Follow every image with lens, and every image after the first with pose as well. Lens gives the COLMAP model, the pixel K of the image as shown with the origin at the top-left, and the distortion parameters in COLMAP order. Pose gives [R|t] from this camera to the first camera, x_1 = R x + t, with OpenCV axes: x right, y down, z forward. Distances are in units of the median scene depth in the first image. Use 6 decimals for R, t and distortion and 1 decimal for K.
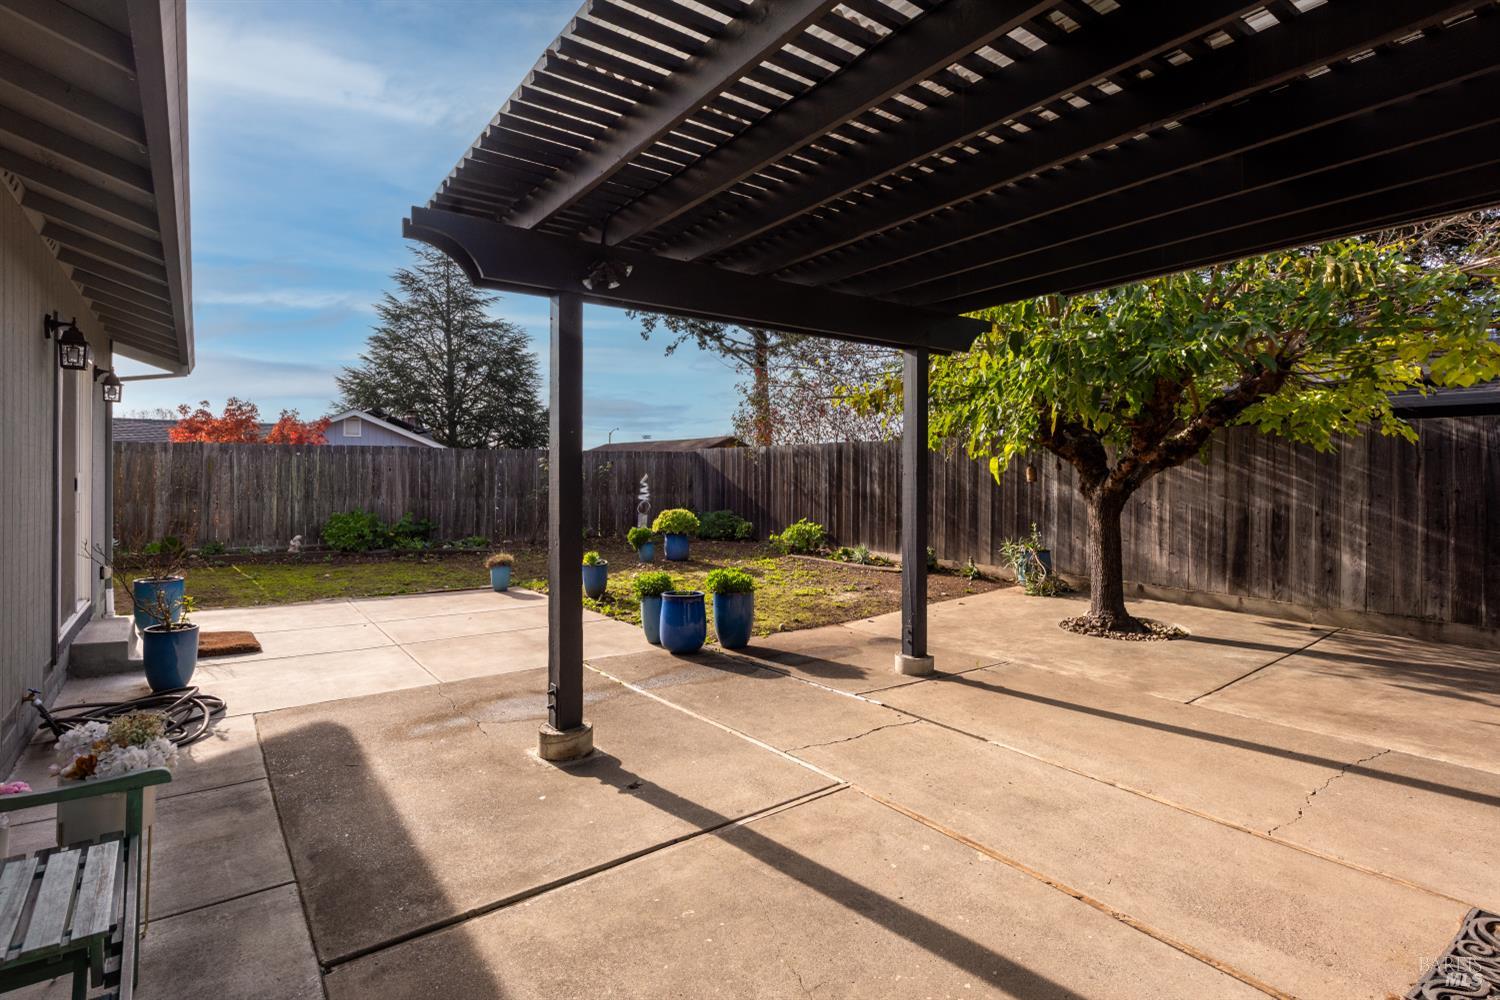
lens RADIAL K [[745.8, 0, 726.2], [0, 745.8, 469.8], [0, 0, 1]] dist [0.006451, -0.004543]
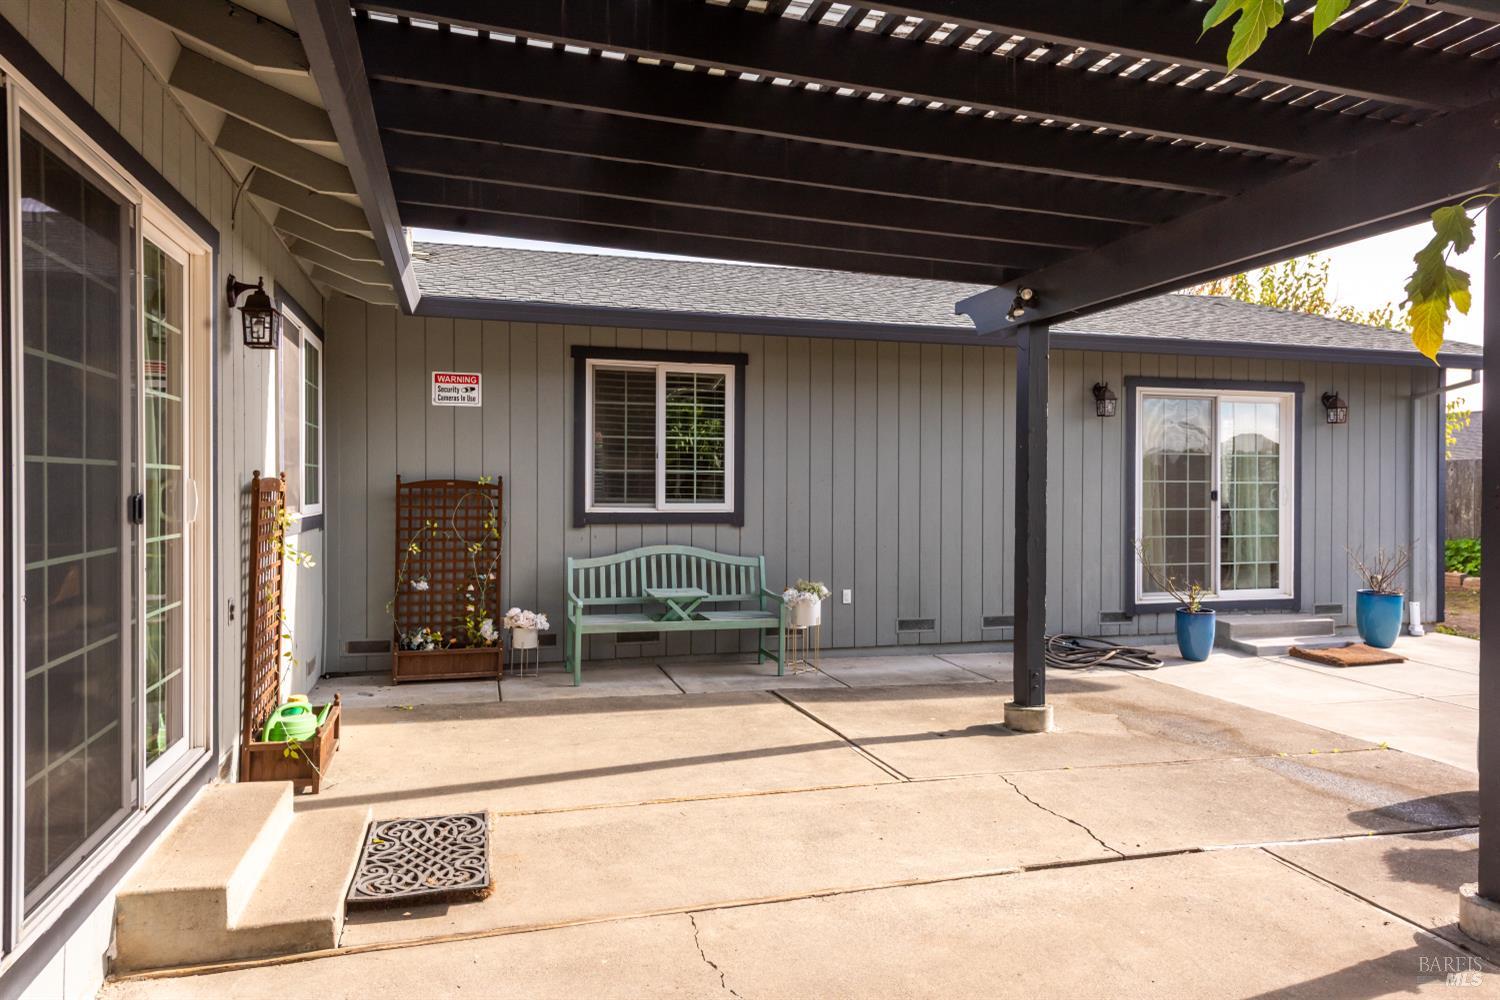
lens RADIAL K [[944.9, 0, 747.6], [0, 944.9, 493.2], [0, 0, 1]] dist [0.005641, -0.000374]
pose [[-0.328791, 0.003009, -0.944398, 1.255998], [-0.002716, 0.999988, 0.004132, 0.015677], [0.944399, 0.003924, -0.328779, 1.045025]]
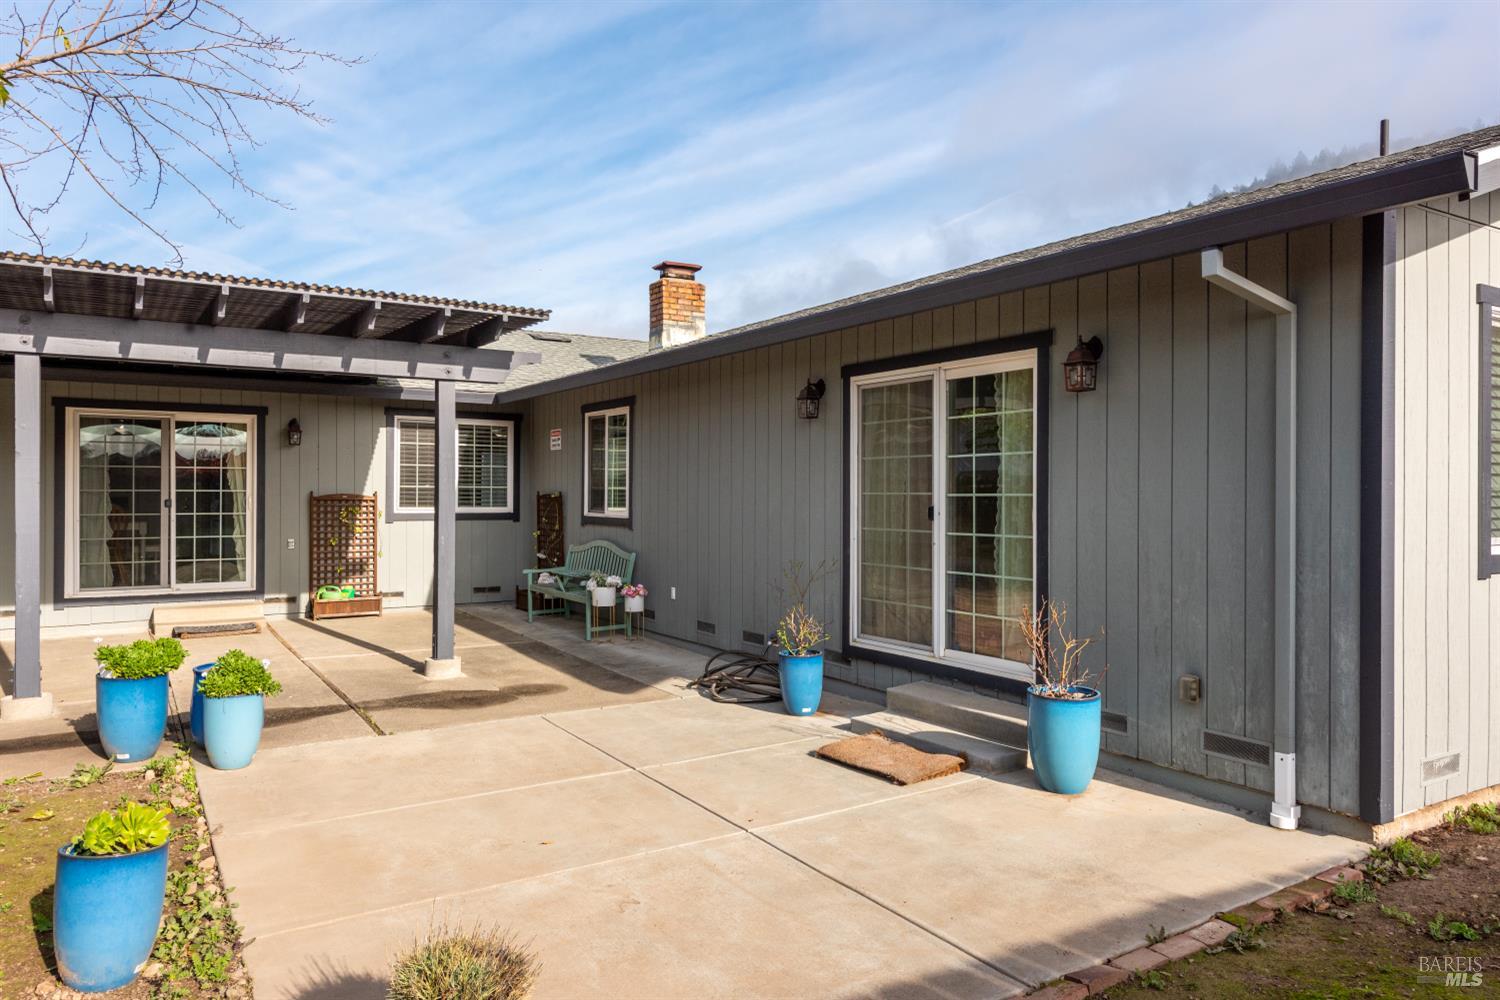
lens RADIAL K [[1013.7, 0, 751.2], [0, 1013.7, 498.1], [0, 0, 1]] dist [0.019301, -0.003005]
pose [[-0.999000, -0.006338, 0.044259, -0.919885], [-0.006209, 0.999976, 0.003042, -0.000621], [-0.044277, 0.002764, -0.999015, 3.003405]]
